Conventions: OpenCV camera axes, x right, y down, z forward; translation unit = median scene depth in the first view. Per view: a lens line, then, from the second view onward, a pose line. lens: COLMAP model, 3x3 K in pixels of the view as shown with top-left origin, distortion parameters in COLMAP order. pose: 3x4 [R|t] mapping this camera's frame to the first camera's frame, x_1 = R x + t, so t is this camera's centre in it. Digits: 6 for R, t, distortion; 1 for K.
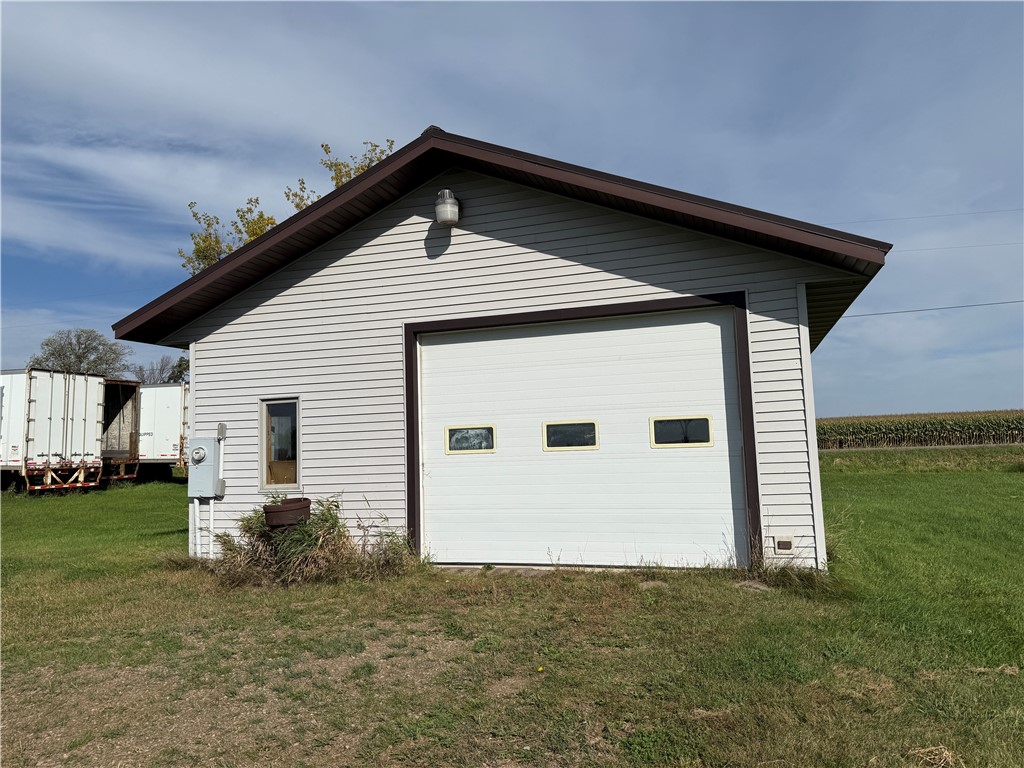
lens RADIAL K [[712.3, 0, 512.0], [0, 712.3, 384.0], [0, 0, 1]] dist [0.121648, -0.142596]
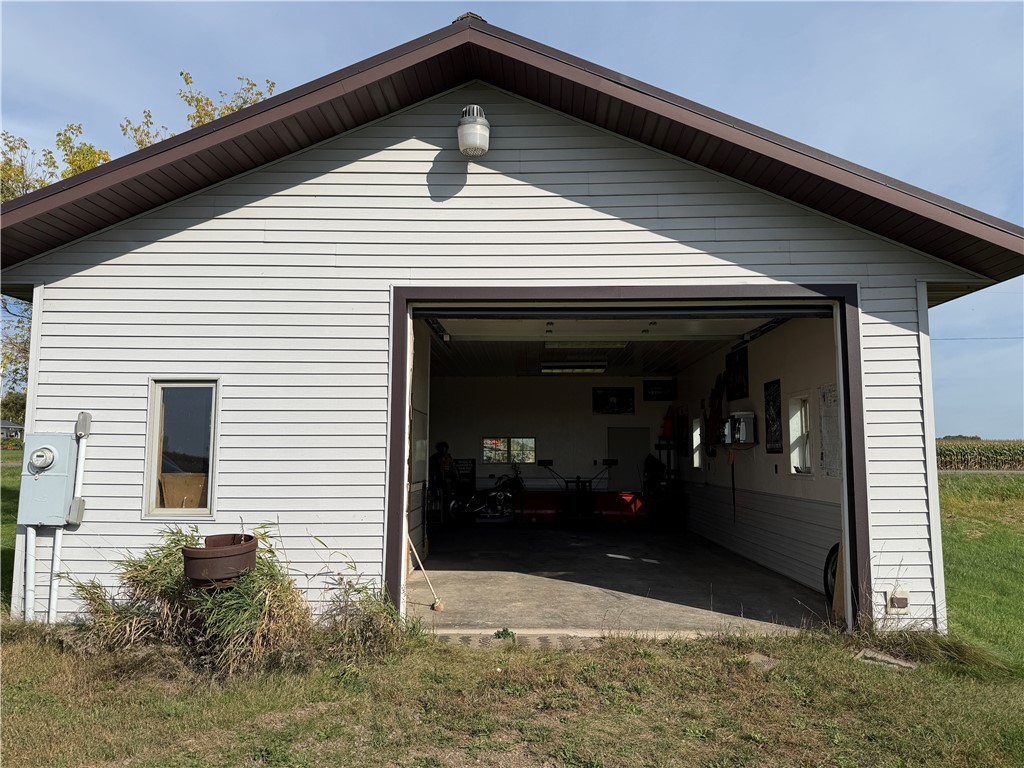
lens RADIAL K [[711.8, 0, 513.0], [0, 711.8, 379.3], [0, 0, 1]] dist [0.022560, -0.002904]
pose [[0.960531, 0.066171, 0.270187, -0.214676], [-0.061993, 0.997788, -0.023978, 0.016670], [-0.271176, 0.006281, 0.962509, 0.280865]]
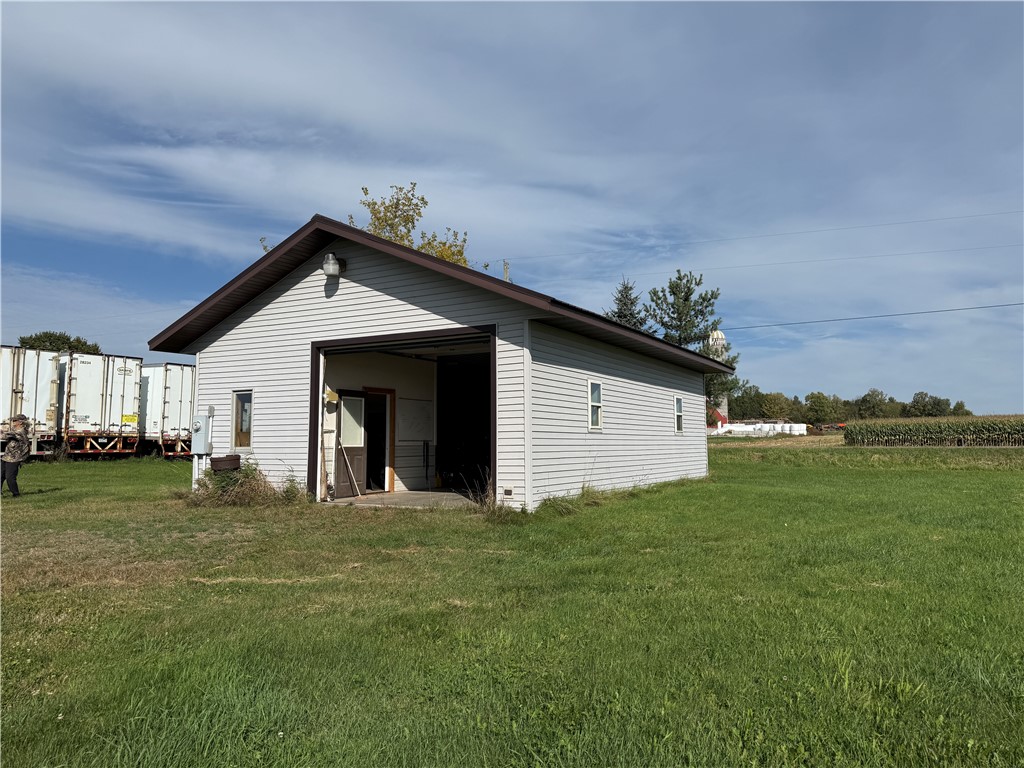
lens RADIAL K [[715.8, 0, 524.3], [0, 715.8, 382.8], [0, 0, 1]] dist [0.053845, -0.001827]
pose [[0.980541, 0.013295, -0.195862, 0.566258], [-0.011131, 0.999864, 0.012146, -0.021493], [0.195996, -0.009730, 0.980556, -0.376754]]
